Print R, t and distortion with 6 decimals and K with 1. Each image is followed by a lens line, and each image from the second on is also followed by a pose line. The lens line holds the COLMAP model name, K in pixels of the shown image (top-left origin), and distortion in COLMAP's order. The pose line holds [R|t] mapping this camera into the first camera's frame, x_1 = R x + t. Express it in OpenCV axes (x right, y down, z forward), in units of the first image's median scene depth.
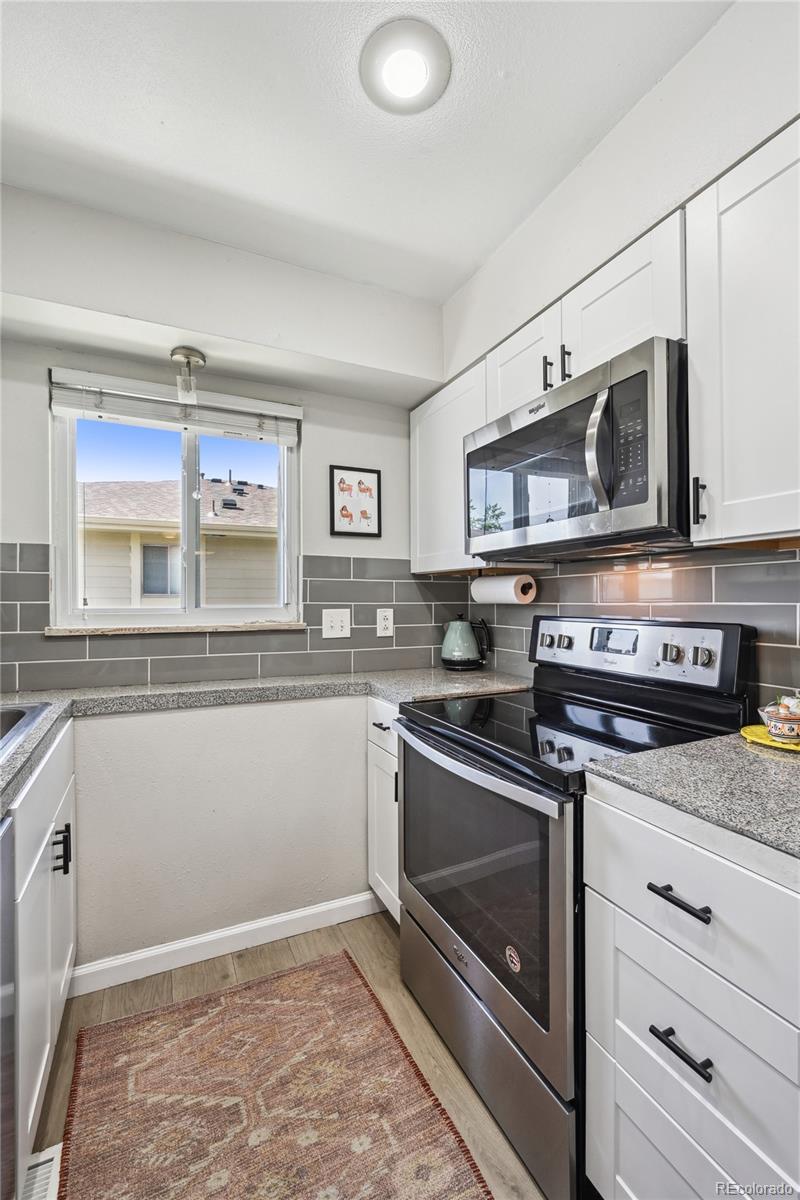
lens RADIAL K [[520.9, 0, 400.0], [0, 520.9, 600.0], [0, 0, 1]] dist [0.000108, -0.000001]
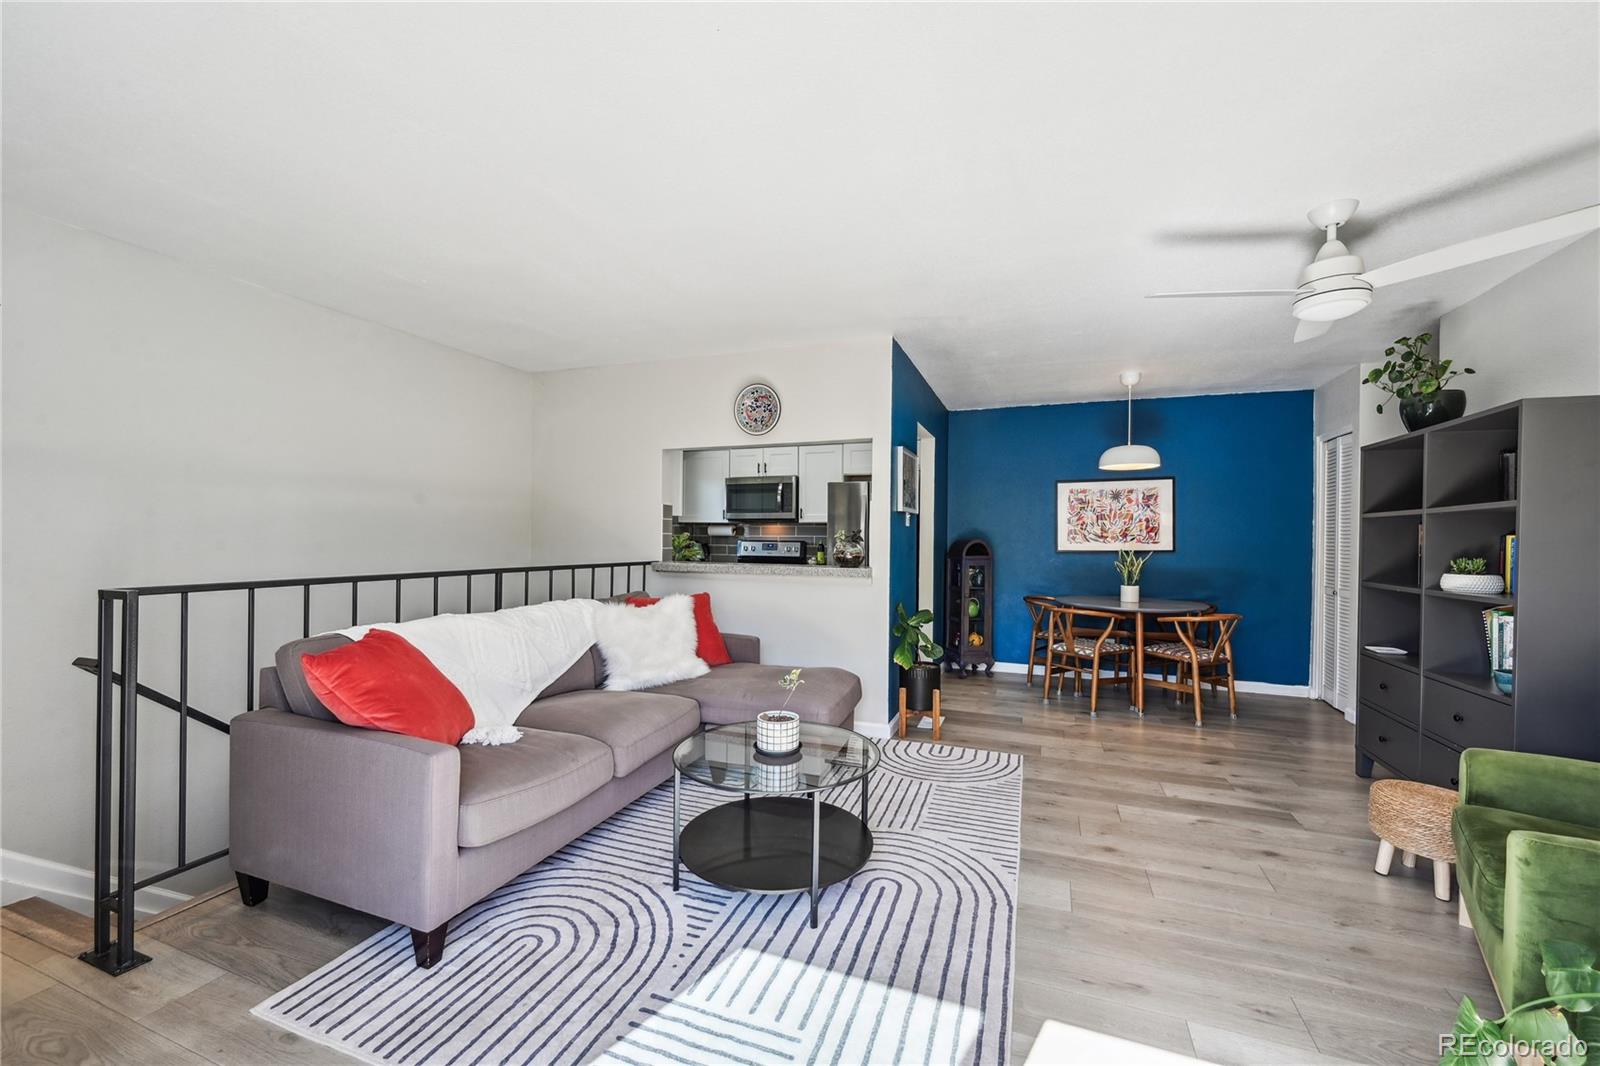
lens RADIAL K [[641.1, 0, 800.0], [0, 641.1, 533.0], [0, 0, 1]] dist [-0.001407, -0.000107]
pose [[0.717236, 0.008903, 0.696773, -2.833503], [-0.008900, 0.999954, -0.003616, 0.001594], [-0.696773, -0.003607, 0.717283, -2.549857]]
